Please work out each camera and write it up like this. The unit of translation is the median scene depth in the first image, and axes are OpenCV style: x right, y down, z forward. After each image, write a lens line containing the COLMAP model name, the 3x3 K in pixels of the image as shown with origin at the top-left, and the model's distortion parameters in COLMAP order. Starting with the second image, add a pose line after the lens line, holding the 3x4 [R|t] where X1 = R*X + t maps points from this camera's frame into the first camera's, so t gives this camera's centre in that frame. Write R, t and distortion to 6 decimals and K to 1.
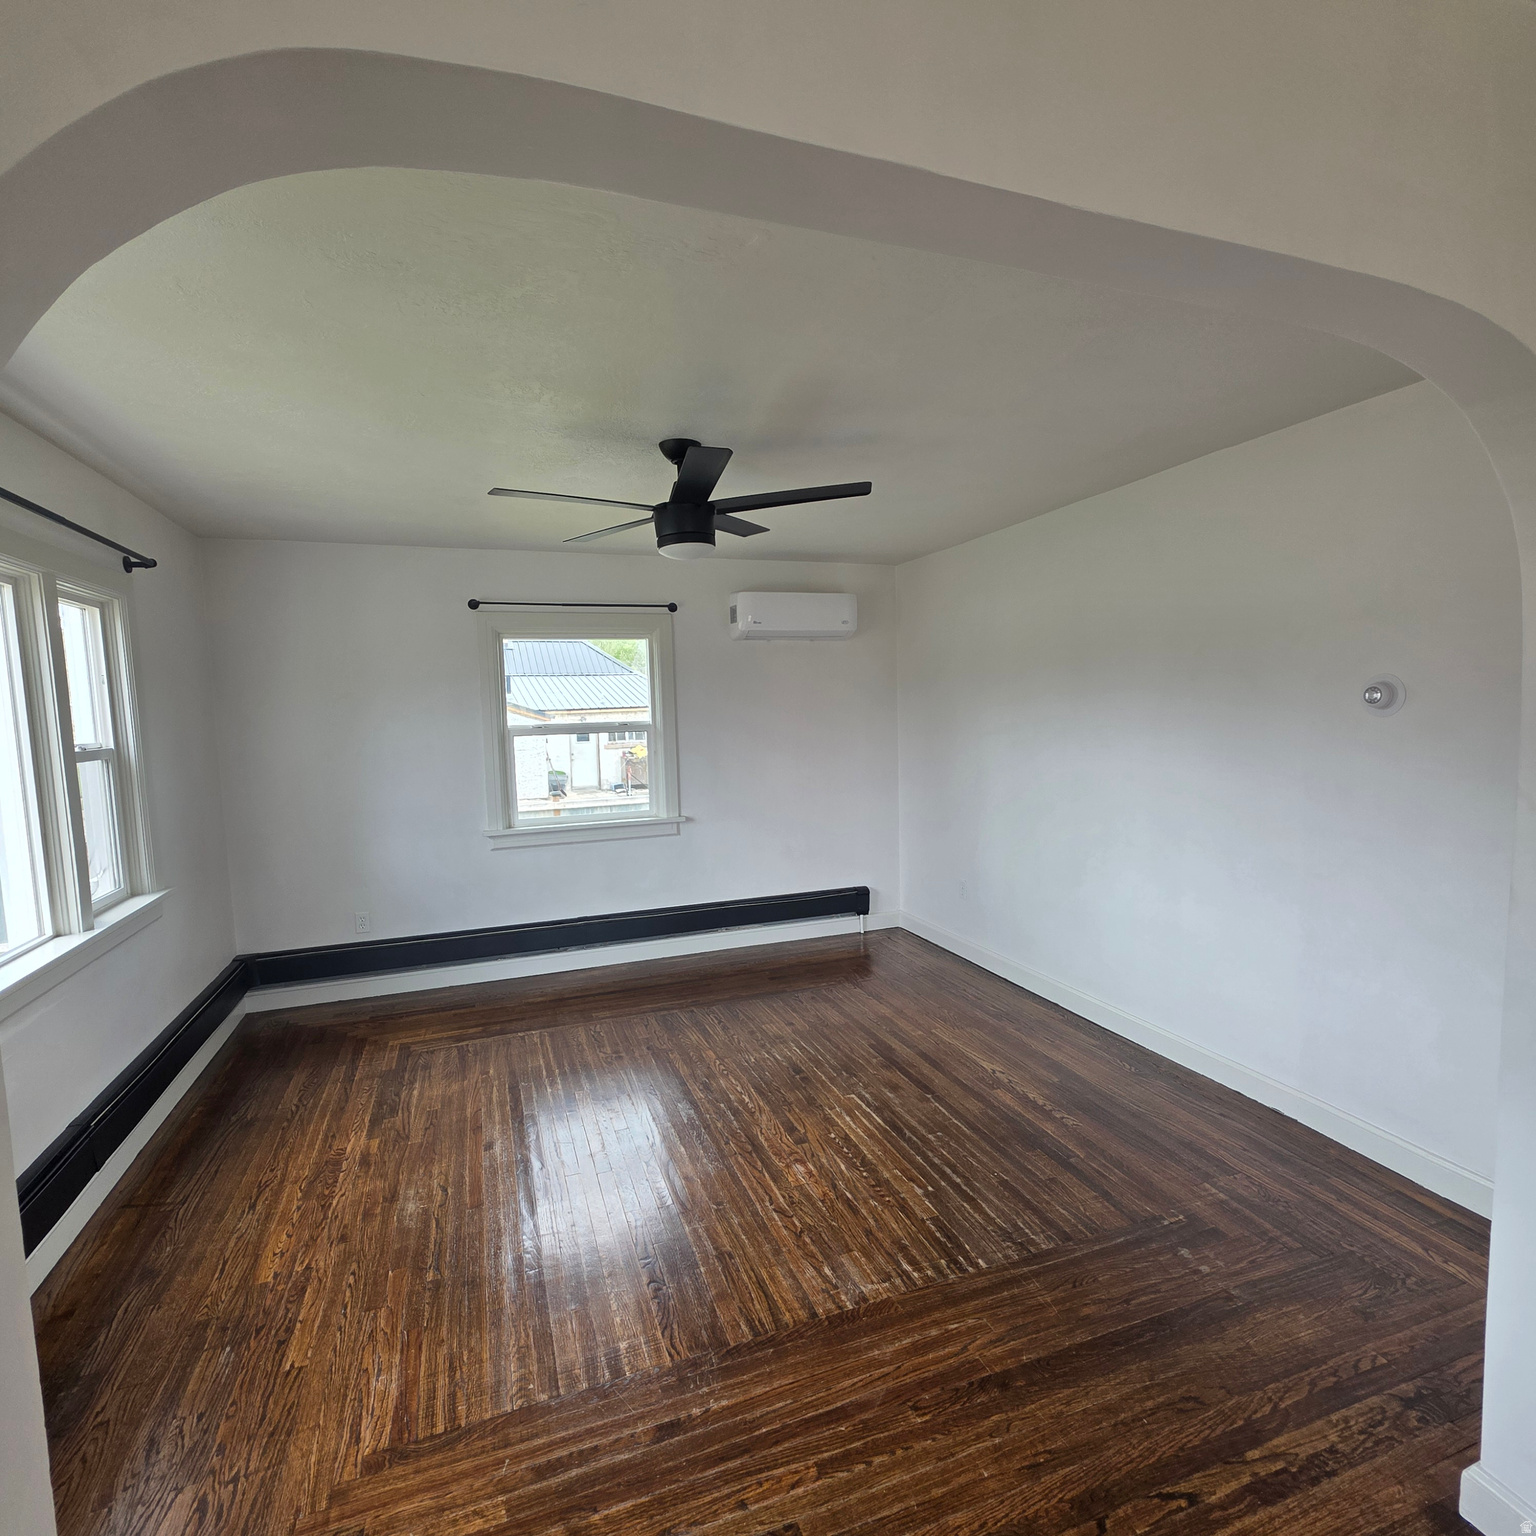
lens RADIAL K [[811.8, 0, 765.8], [0, 811.8, 782.3], [0, 0, 1]] dist [-0.001846, 0.001936]
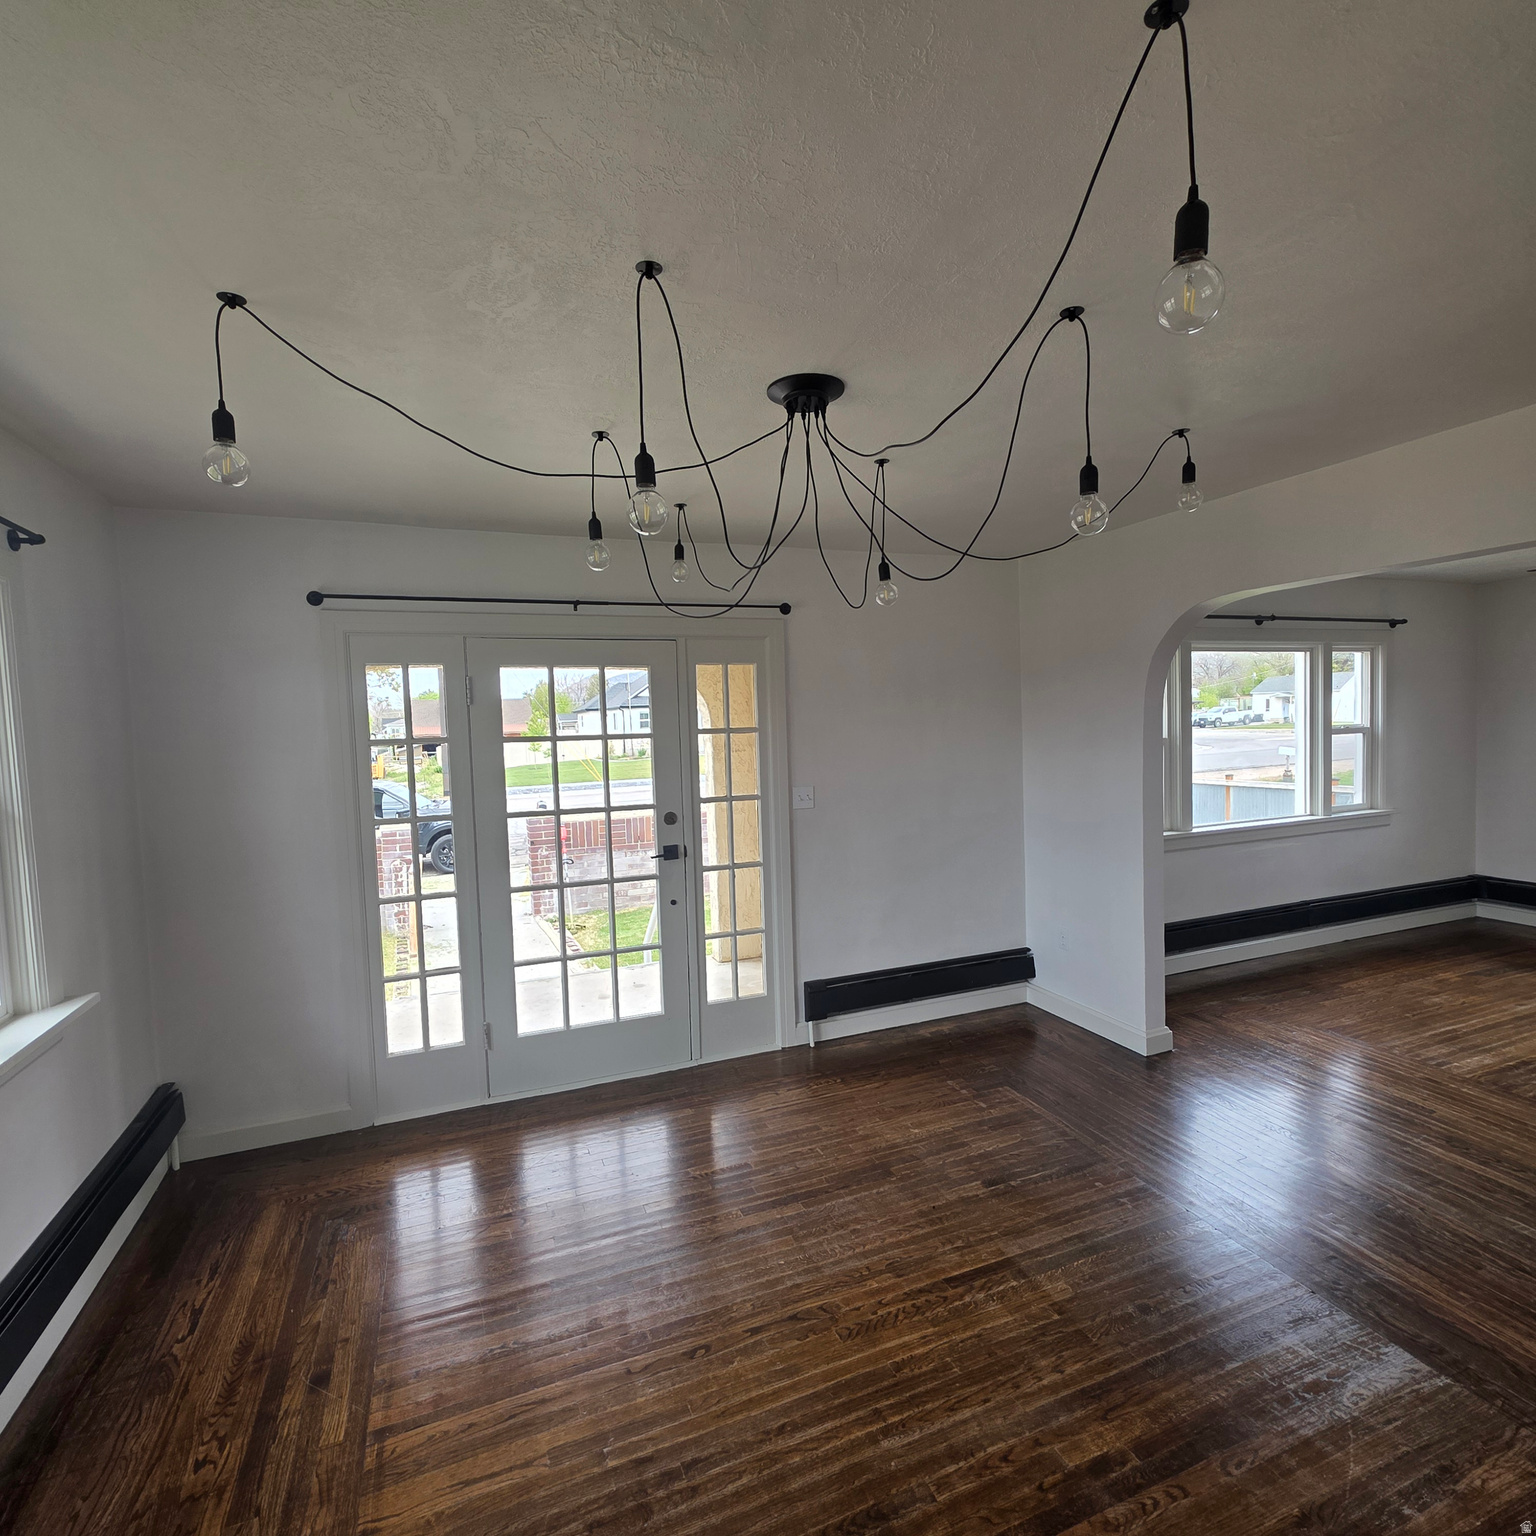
lens RADIAL K [[811.8, 0, 767.2], [0, 811.8, 769.5], [0, 0, 1]] dist [-0.001846, 0.001936]
pose [[0.035528, 0.090165, -0.995293, 1.114355], [-0.063635, 0.994105, 0.087786, -0.021953], [0.997341, 0.060217, 0.041056, -0.486384]]
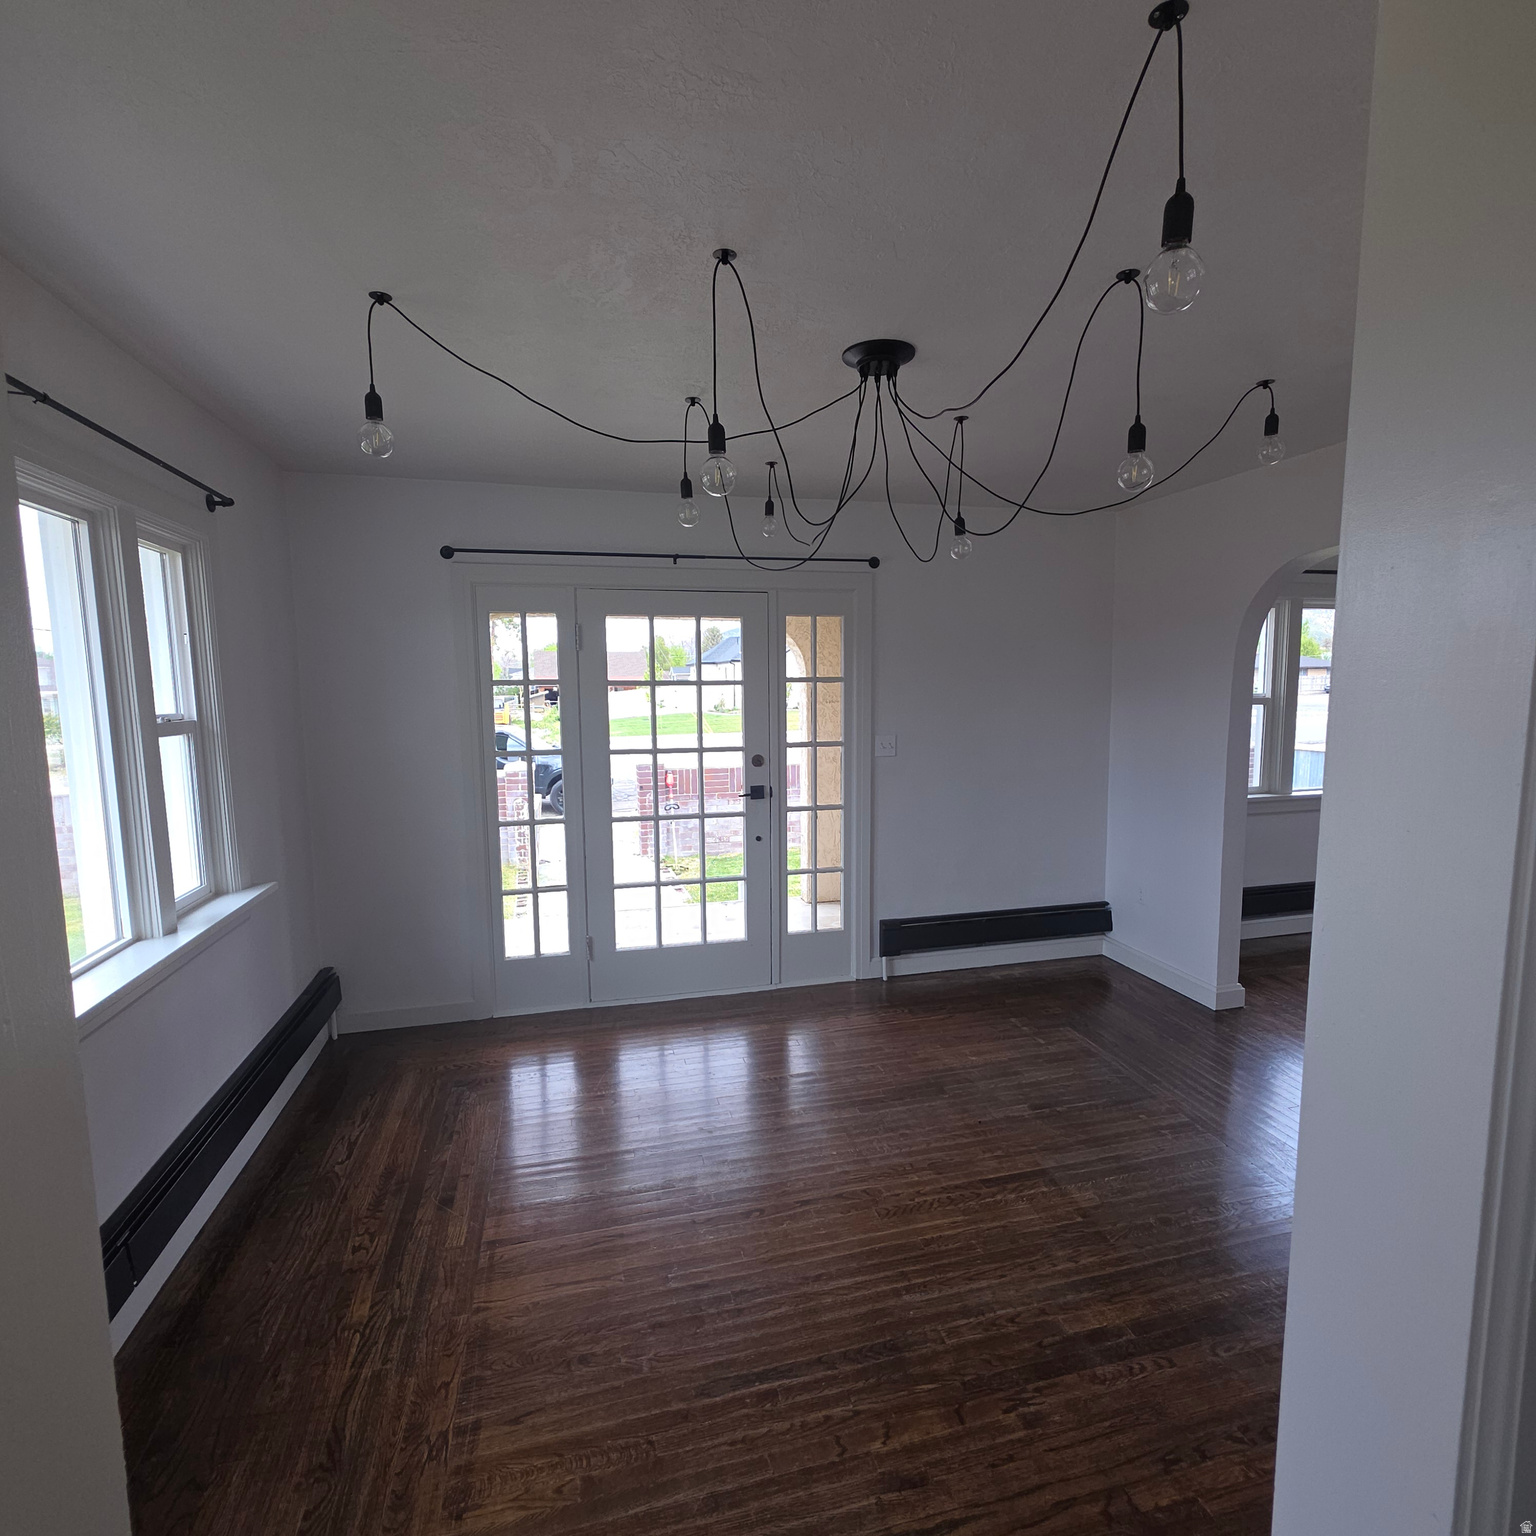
lens RADIAL K [[811.8, 0, 770.0], [0, 811.8, 771.2], [0, 0, 1]] dist [-0.001846, 0.001936]
pose [[-0.098314, 0.143986, -0.984684, 1.203186], [-0.079535, 0.985175, 0.151999, -0.014703], [0.991972, 0.093260, -0.085404, -0.436389]]
